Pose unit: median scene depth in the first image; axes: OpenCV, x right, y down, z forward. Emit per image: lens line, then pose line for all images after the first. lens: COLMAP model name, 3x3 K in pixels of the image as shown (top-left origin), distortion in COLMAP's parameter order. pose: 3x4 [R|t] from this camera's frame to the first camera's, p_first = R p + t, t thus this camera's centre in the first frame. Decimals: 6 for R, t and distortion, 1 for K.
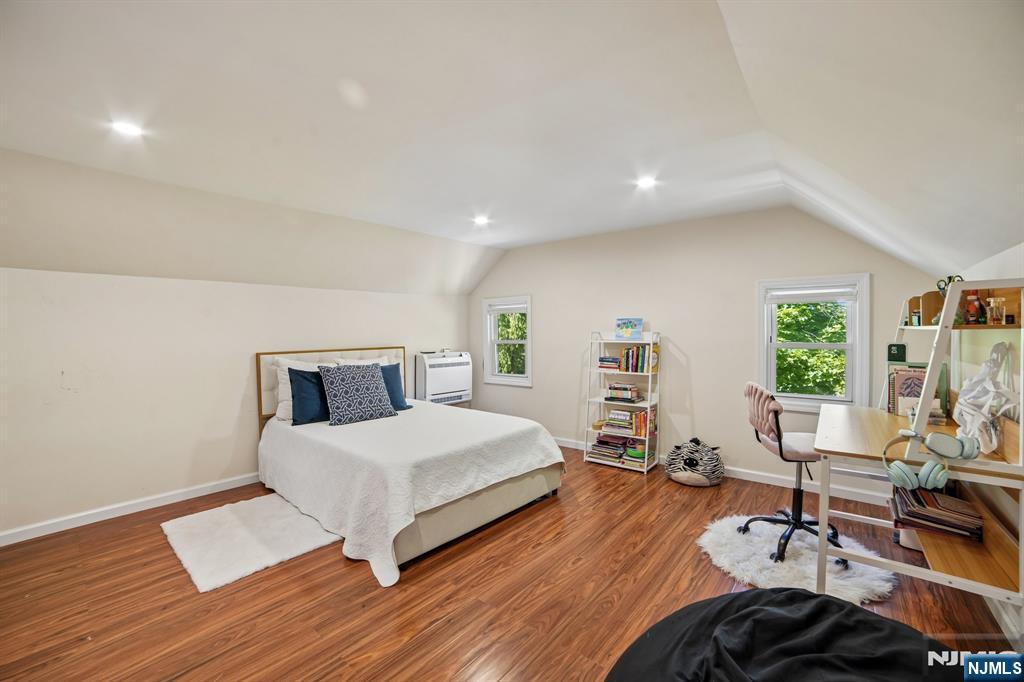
lens RADIAL K [[415.6, 0, 512.0], [0, 415.6, 341.0], [0, 0, 1]] dist [-0.076857, 0.028369]
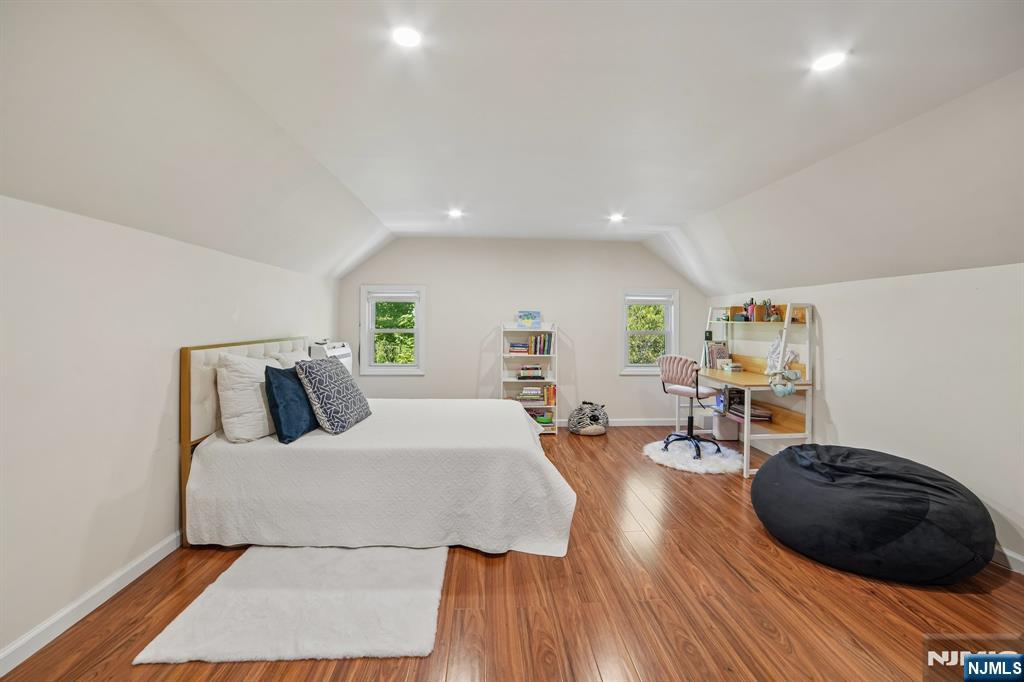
lens RADIAL K [[423.9, 0, 498.8], [0, 423.9, 320.5], [0, 0, 1]] dist [-0.001936, -0.000046]
pose [[0.724560, 0.017212, 0.688996, -0.699153], [0.001559, 0.999645, -0.026612, 0.006663], [-0.689209, 0.020356, 0.724276, 0.164540]]
